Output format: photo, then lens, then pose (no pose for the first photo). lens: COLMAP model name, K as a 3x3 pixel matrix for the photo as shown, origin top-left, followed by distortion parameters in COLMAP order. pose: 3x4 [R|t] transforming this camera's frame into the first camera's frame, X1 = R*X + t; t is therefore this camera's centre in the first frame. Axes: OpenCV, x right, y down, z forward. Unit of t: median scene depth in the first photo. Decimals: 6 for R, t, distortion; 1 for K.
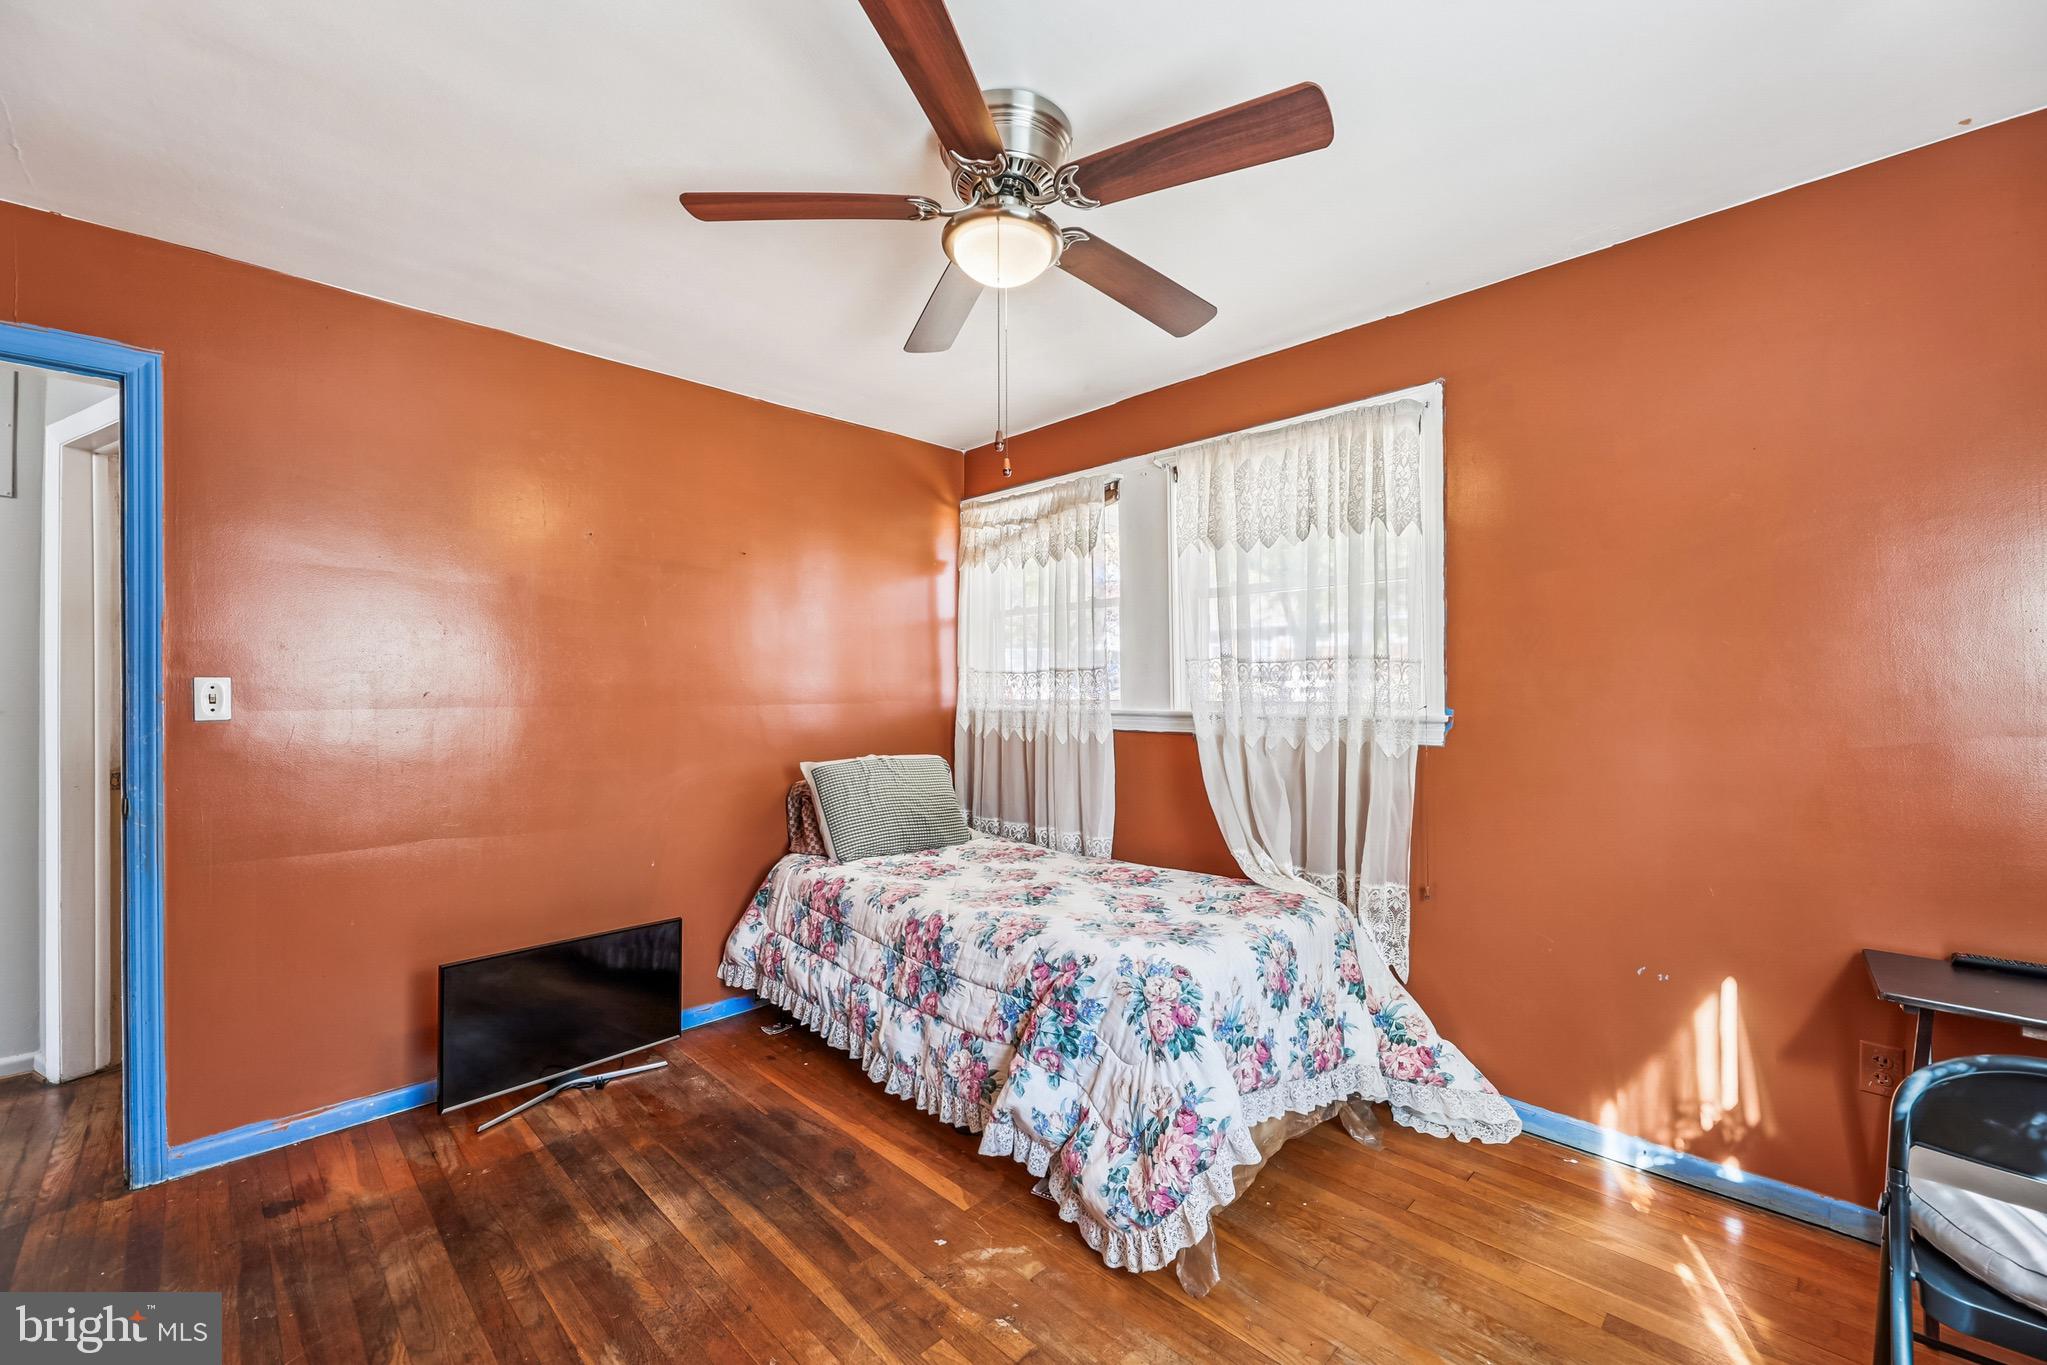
lens RADIAL K [[879.9, 0, 1023.5], [0, 879.9, 682.5], [0, 0, 1]] dist [0.013474, -0.000017]
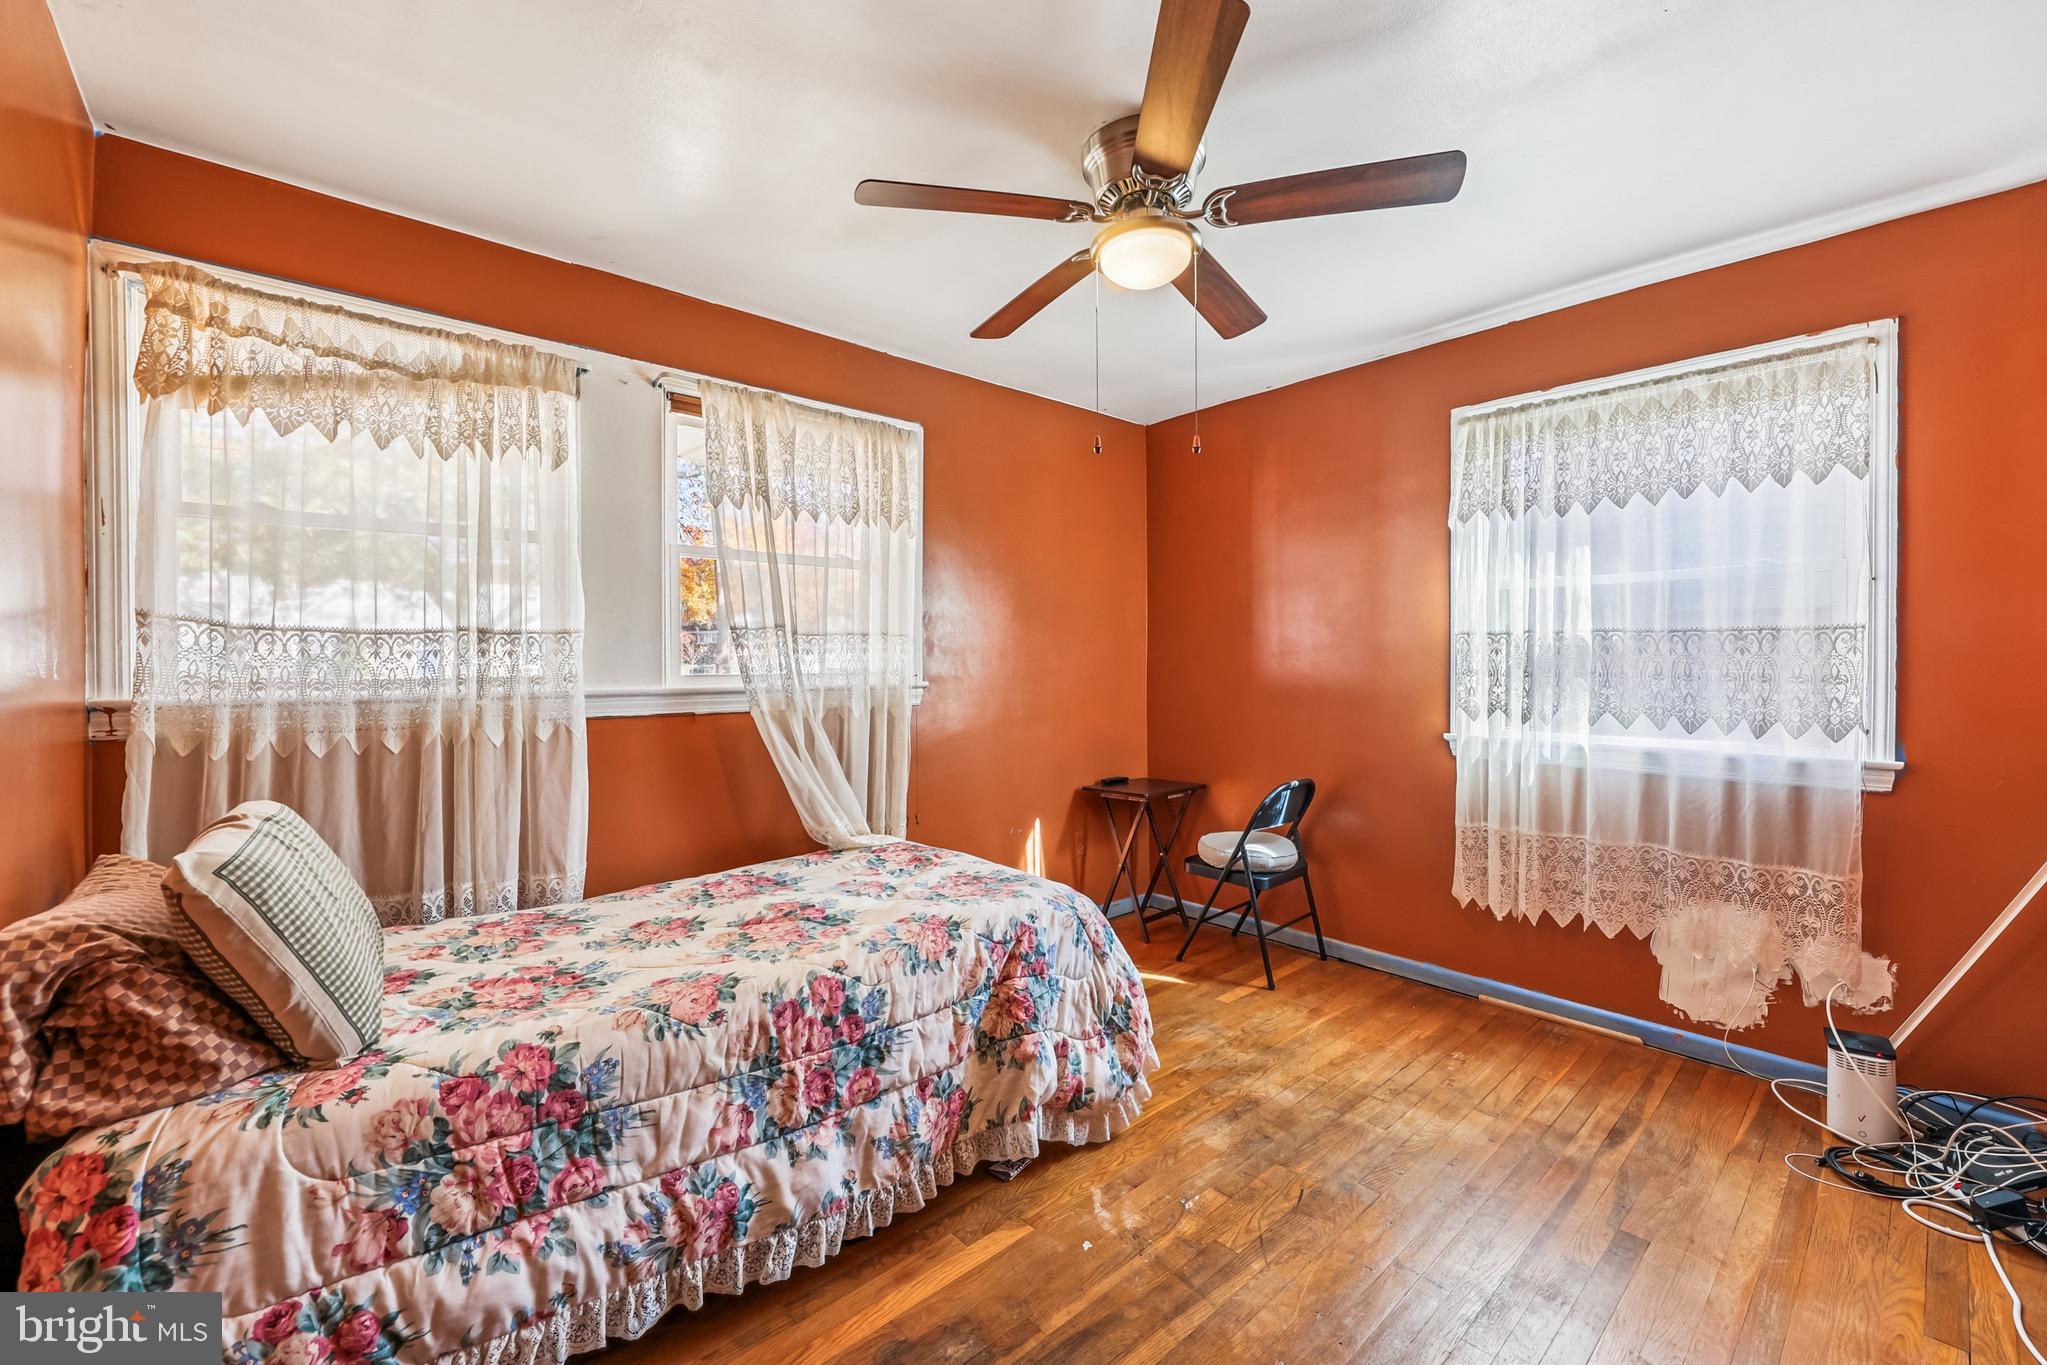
lens RADIAL K [[827.4, 0, 1023.5], [0, 827.4, 682.5], [0, 0, 1]] dist [-0.002892, -0.000386]
pose [[0.022770, -0.019699, 0.999547, -0.704319], [-0.000414, 0.999806, 0.019714, 0.013617], [-0.999741, -0.000863, 0.022758, 0.768368]]
